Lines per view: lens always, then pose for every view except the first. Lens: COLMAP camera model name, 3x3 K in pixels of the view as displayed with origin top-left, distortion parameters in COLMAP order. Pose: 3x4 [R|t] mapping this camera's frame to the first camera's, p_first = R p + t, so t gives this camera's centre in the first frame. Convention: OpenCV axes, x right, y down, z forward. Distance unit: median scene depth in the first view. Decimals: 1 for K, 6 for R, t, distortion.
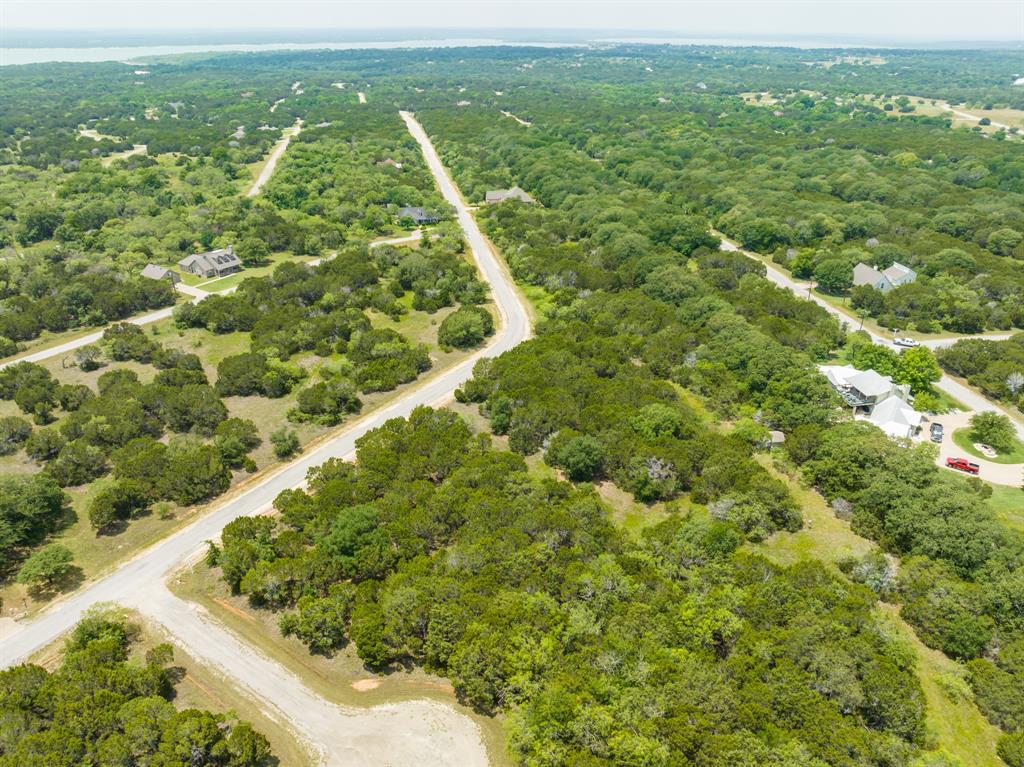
lens RADIAL K [[719.7, 0, 515.1], [0, 719.7, 381.8], [0, 0, 1]] dist [-0.040763, 0.009290]
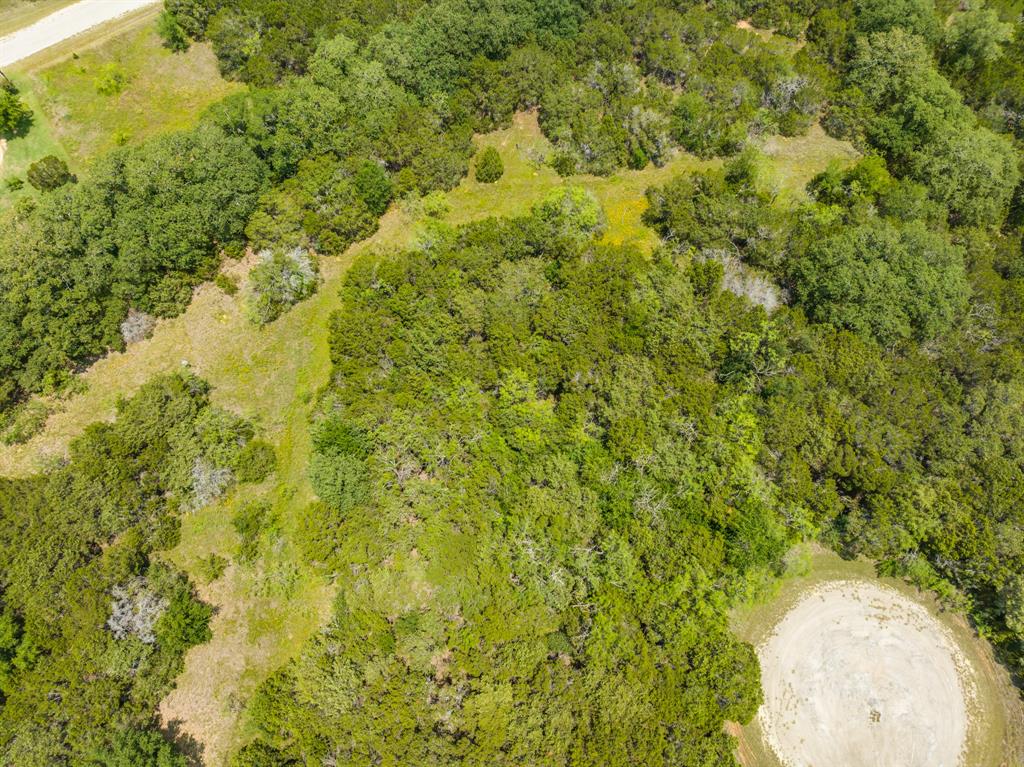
lens RADIAL K [[719.7, 0, 515.1], [0, 719.7, 381.8], [0, 0, 1]] dist [-0.040763, 0.009290]
pose [[-0.482949, -0.791354, 0.374858, 0.009433], [0.384366, 0.193061, 0.902768, -0.210196], [-0.786780, 0.580074, 0.210931, 0.492710]]
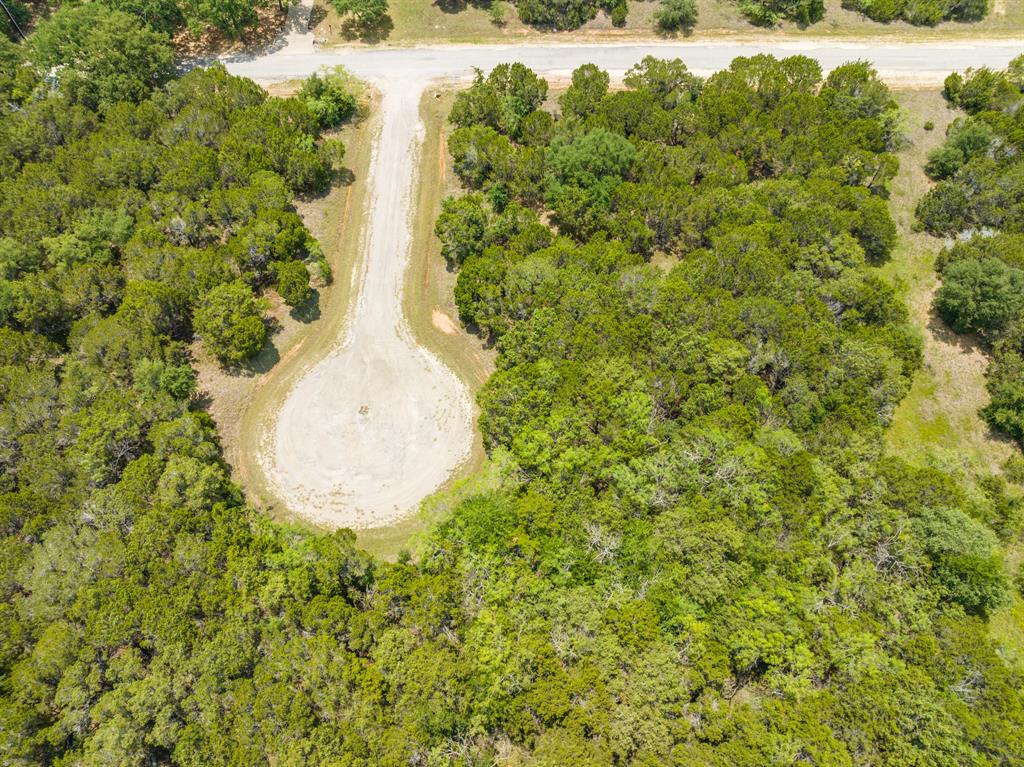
lens RADIAL K [[719.7, 0, 515.1], [0, 719.7, 381.8], [0, 0, 1]] dist [-0.040763, 0.009290]
pose [[0.563869, 0.712976, -0.416793, 0.144055], [-0.369568, 0.669161, 0.644704, -0.062389], [0.738560, -0.209496, 0.640812, 0.304477]]
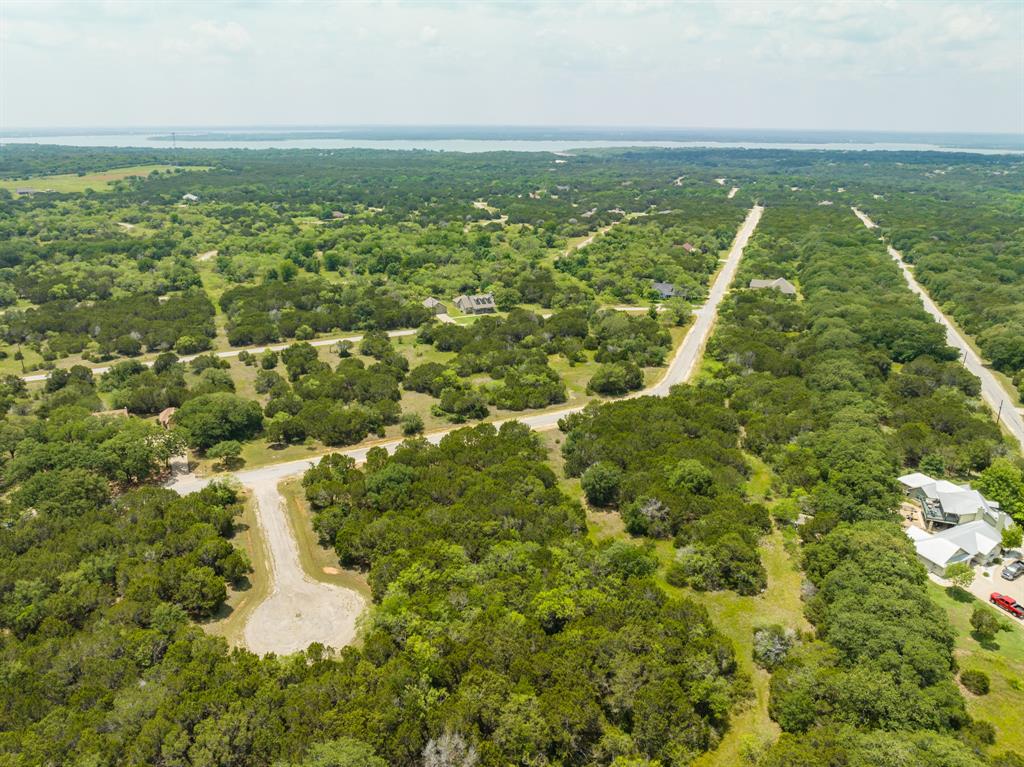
lens RADIAL K [[719.7, 0, 515.1], [0, 719.7, 381.8], [0, 0, 1]] dist [-0.040763, 0.009290]
pose [[0.854472, 0.175598, -0.488920, 0.428589], [-0.233662, 0.970477, -0.059812, 0.040364], [0.463983, 0.165349, 0.870275, -0.064631]]
